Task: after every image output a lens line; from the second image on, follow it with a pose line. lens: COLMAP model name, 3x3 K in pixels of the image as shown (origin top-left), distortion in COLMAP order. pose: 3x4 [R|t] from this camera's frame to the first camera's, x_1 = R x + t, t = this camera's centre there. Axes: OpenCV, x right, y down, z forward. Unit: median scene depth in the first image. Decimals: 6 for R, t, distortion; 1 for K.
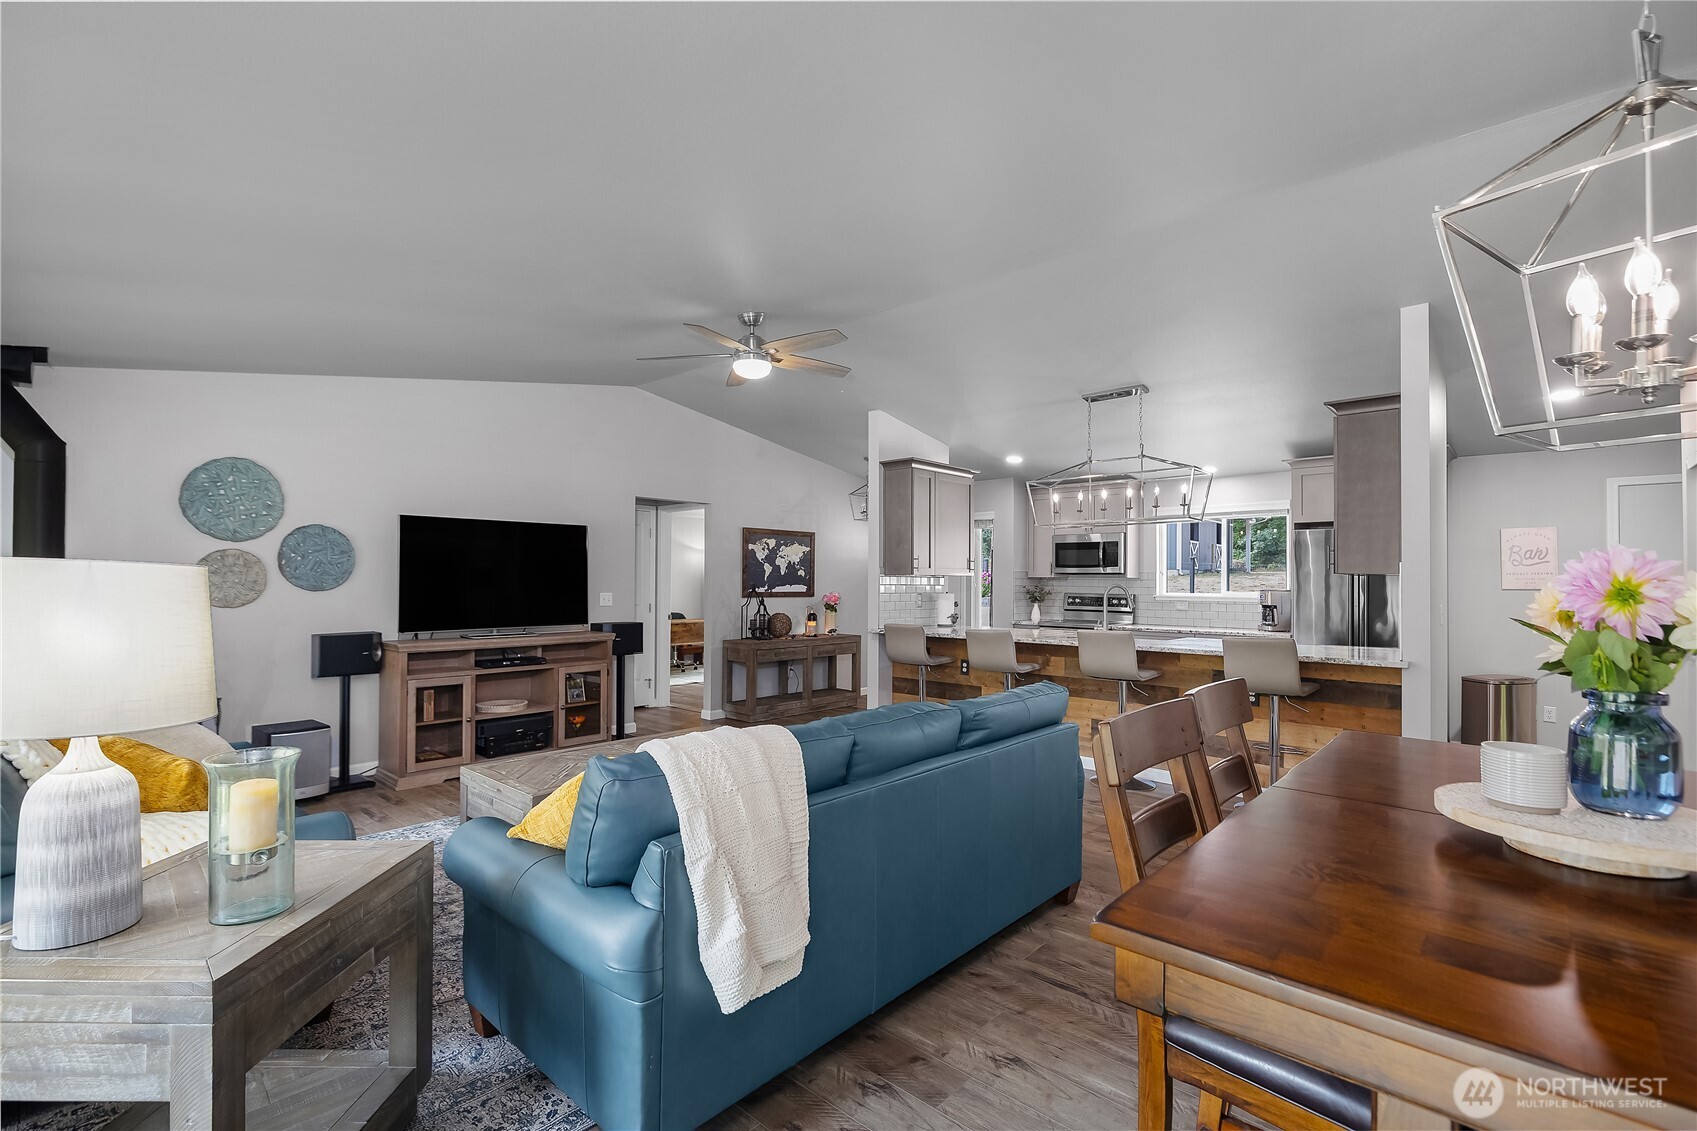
lens RADIAL K [[768.3, 0, 834.4], [0, 768.3, 572.2], [0, 0, 1]] dist [0.004310, -0.000005]
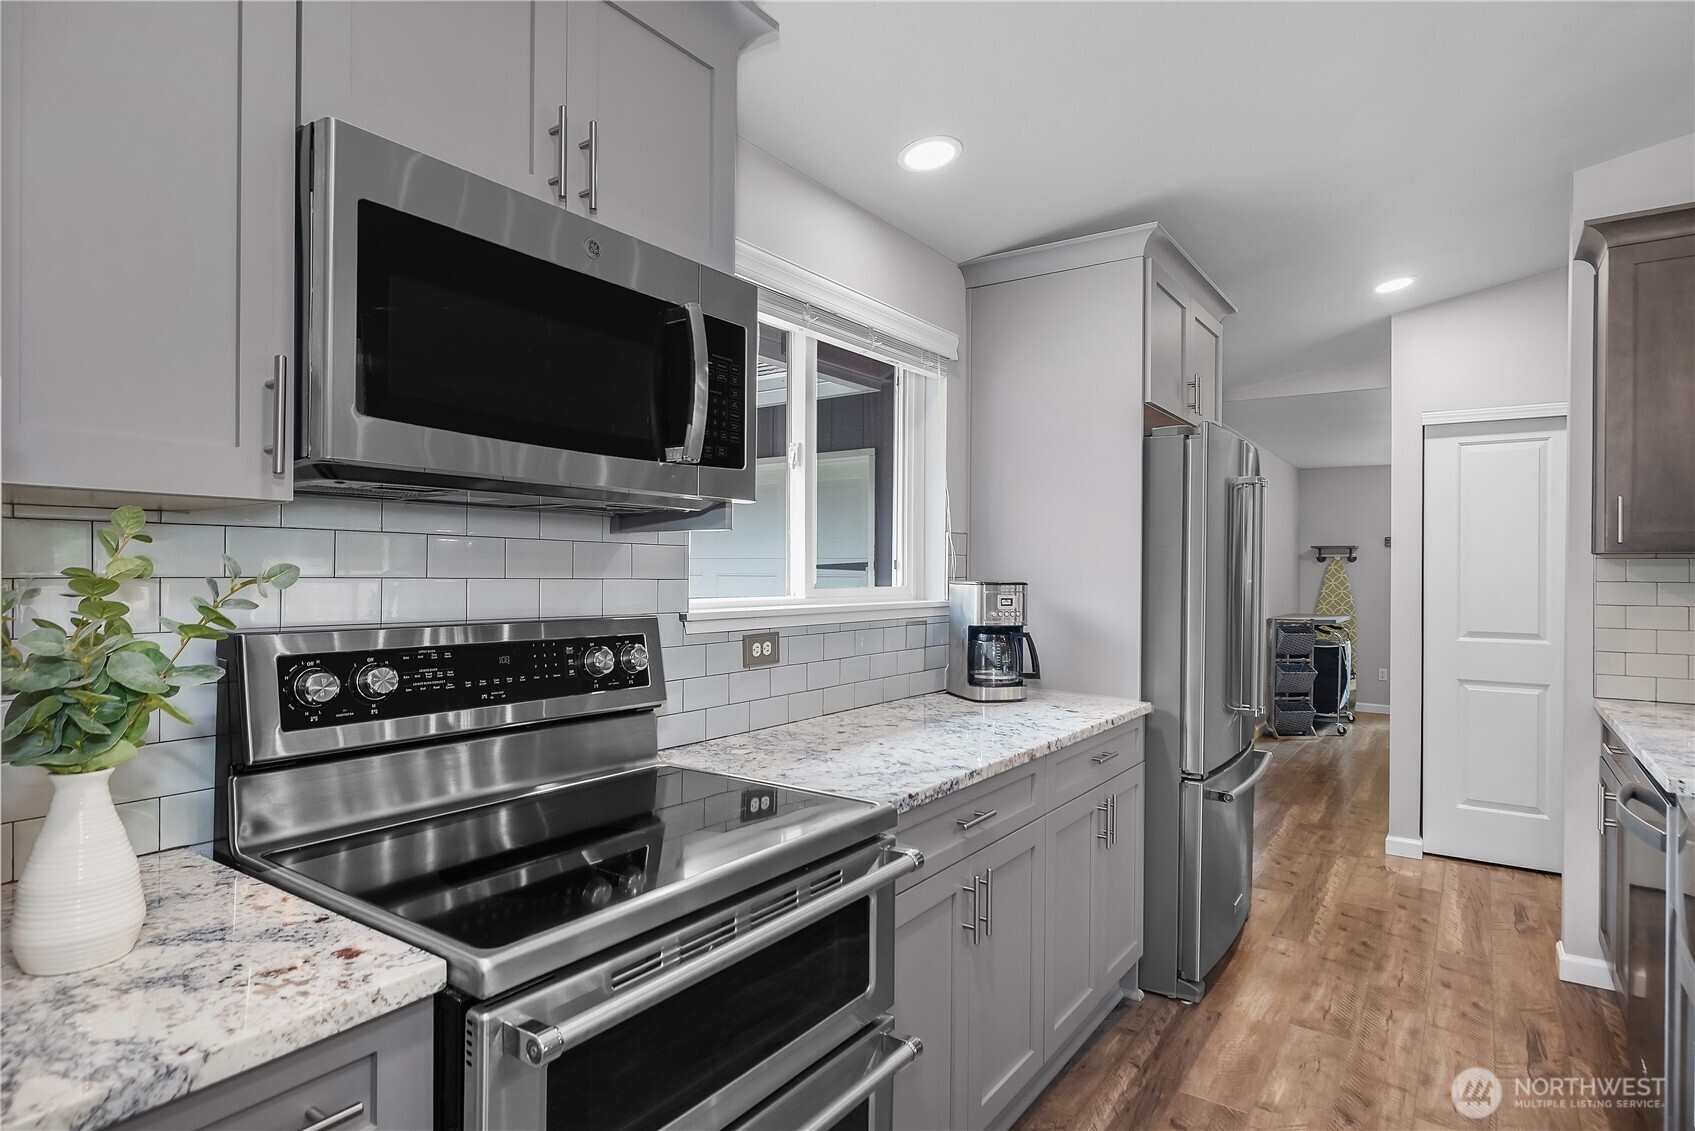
lens RADIAL K [[878.4, 0, 844.6], [0, 878.4, 580.9], [0, 0, 1]] dist [-0.004539, -0.001571]
pose [[-0.140912, -0.023036, 0.989754, 0.150433], [-0.024303, 0.999508, 0.019803, 0.013591], [-0.989724, -0.021264, -0.141402, 0.971173]]
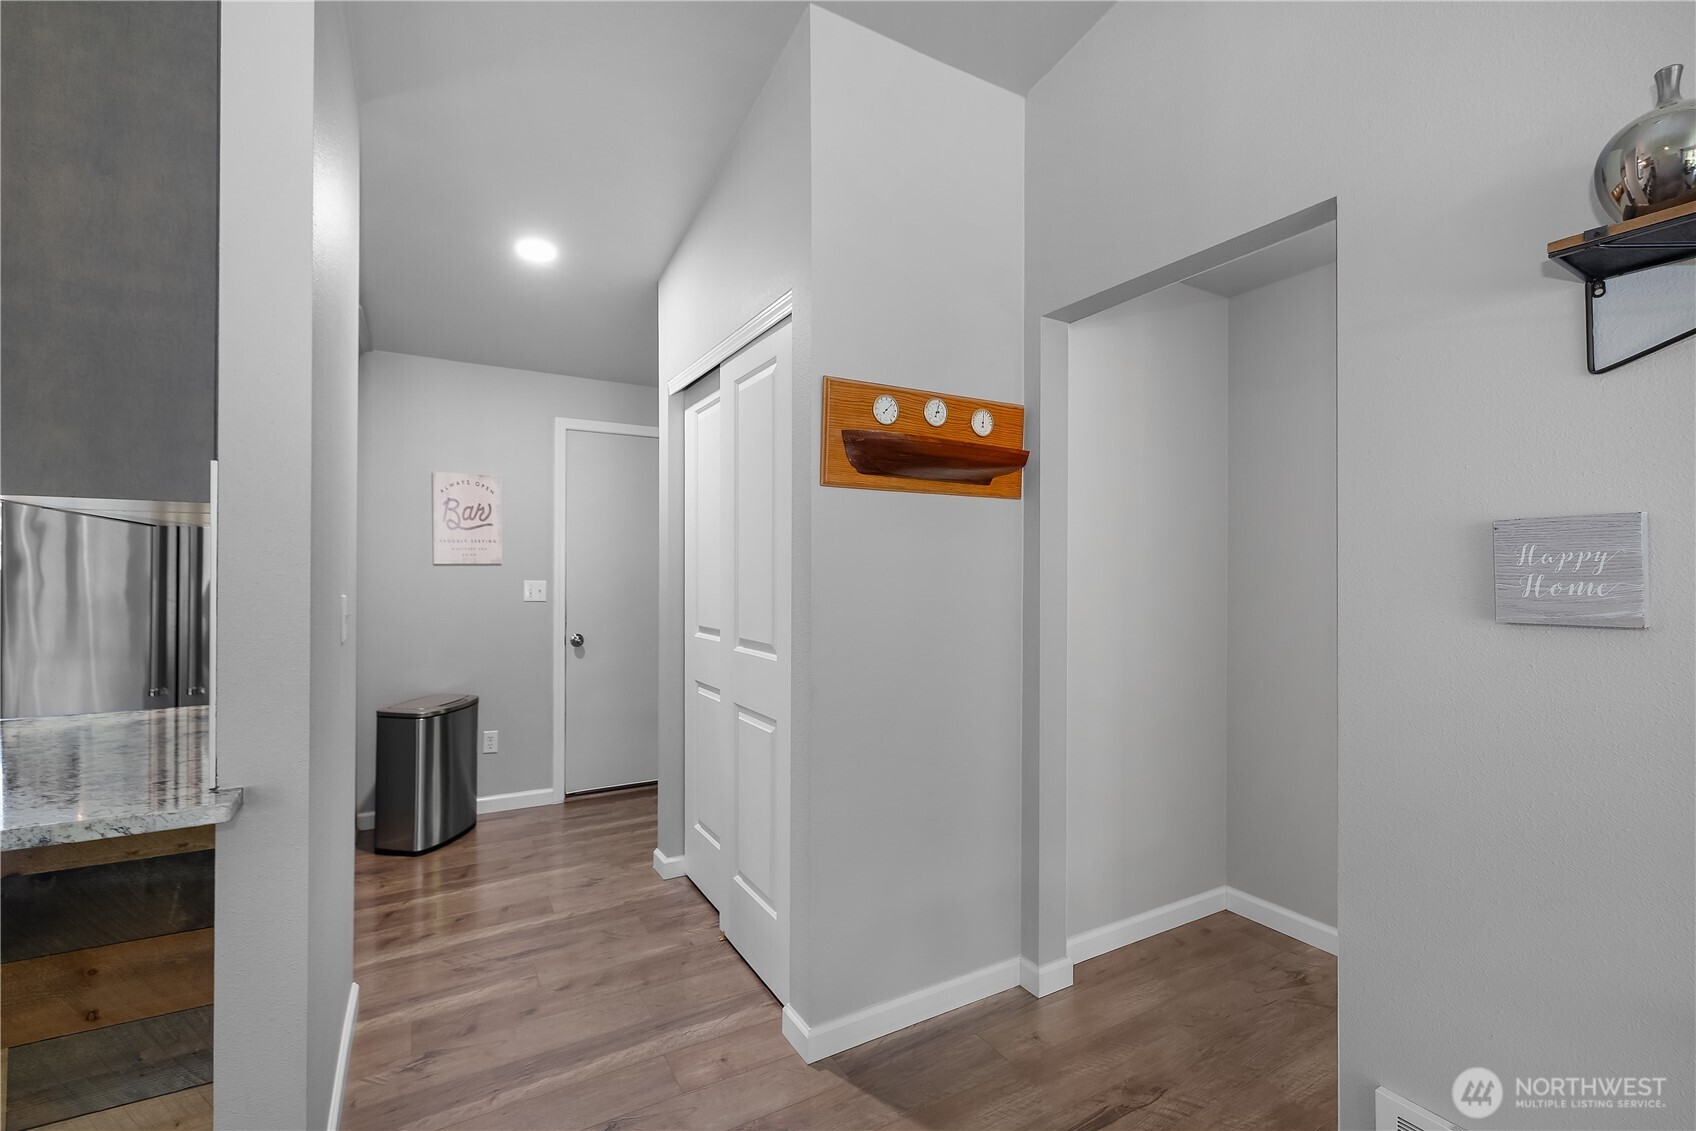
lens RADIAL K [[728.1, 0, 854.5], [0, 728.1, 564.7], [0, 0, 1]] dist [0.000914, -0.000296]
pose [[0.291450, 0.001236, 0.956585, 0.275800], [-0.015197, 0.999879, 0.003338, 0.011440], [-0.956465, -0.015510, 0.291433, 0.348647]]
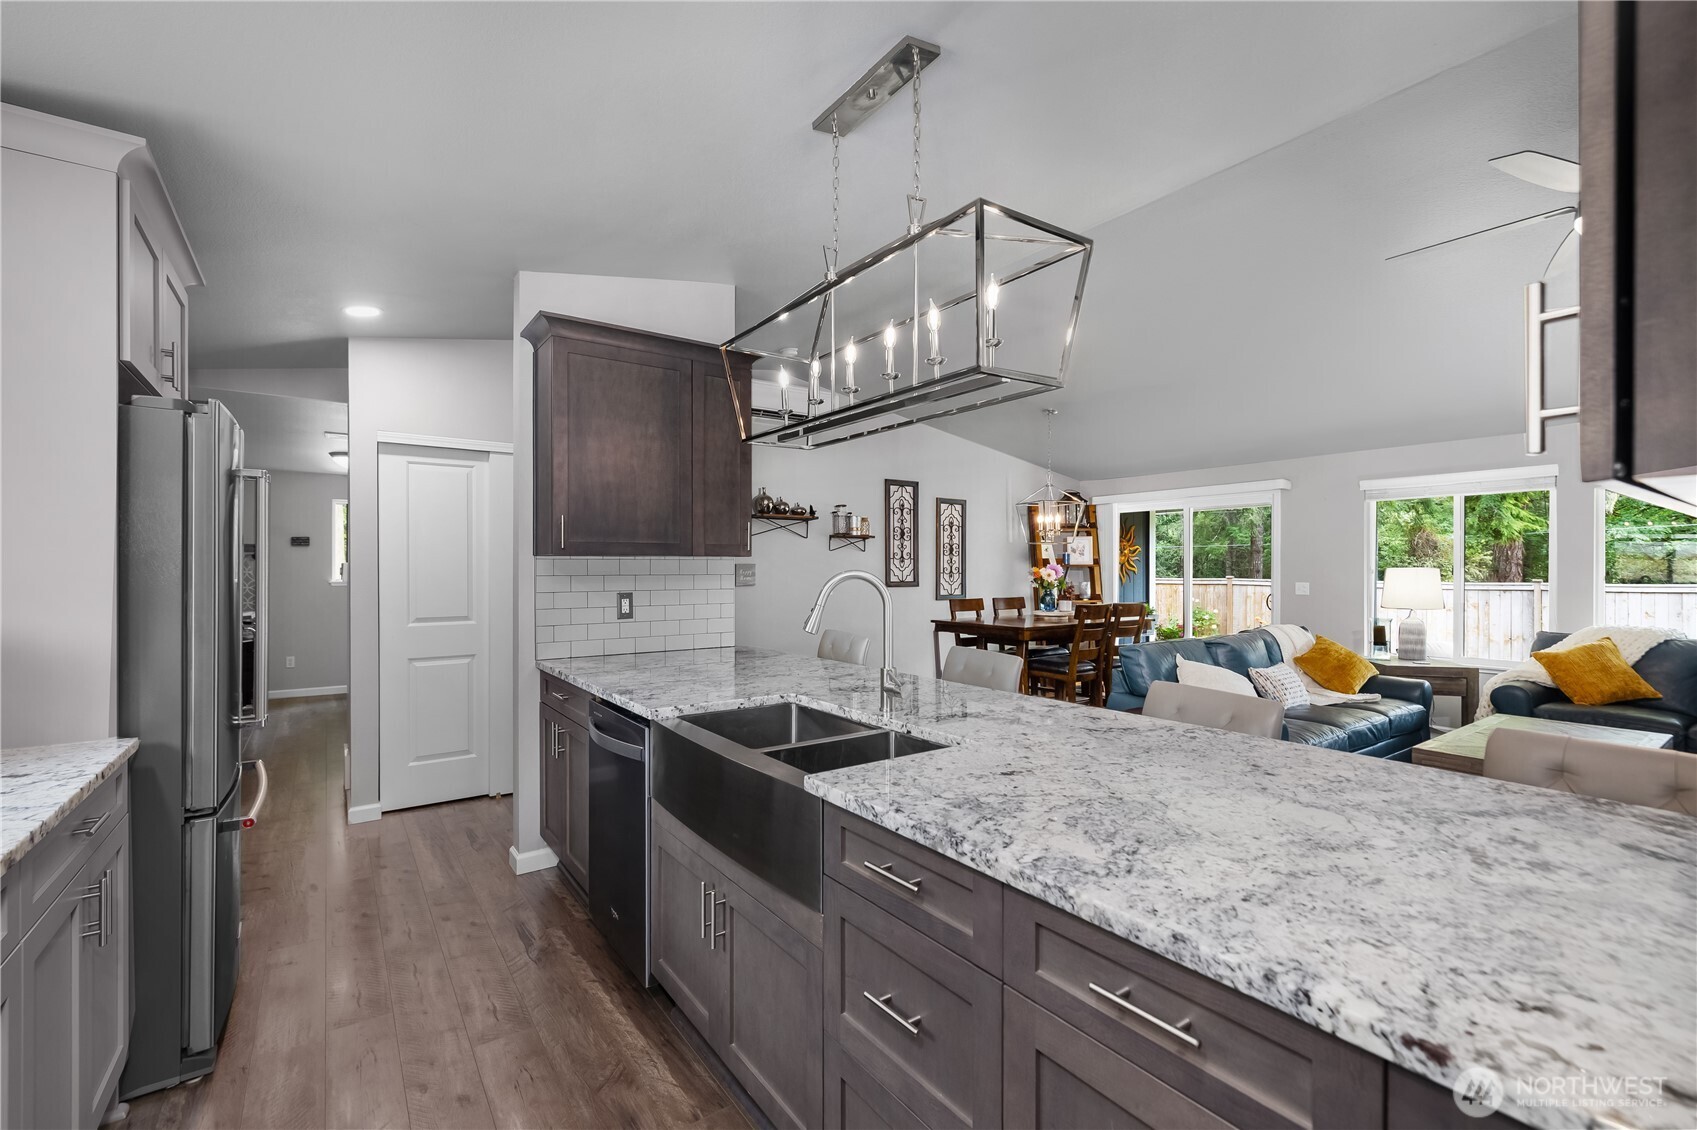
lens RADIAL K [[728.5, 0, 846.6], [0, 728.5, 570.7], [0, 0, 1]] dist [0.000914, -0.000296]
pose [[-0.982173, -0.008581, 0.187784, 0.216310], [-0.010486, 0.999903, -0.009153, 0.012448], [-0.187687, -0.010959, -0.982168, 0.987358]]
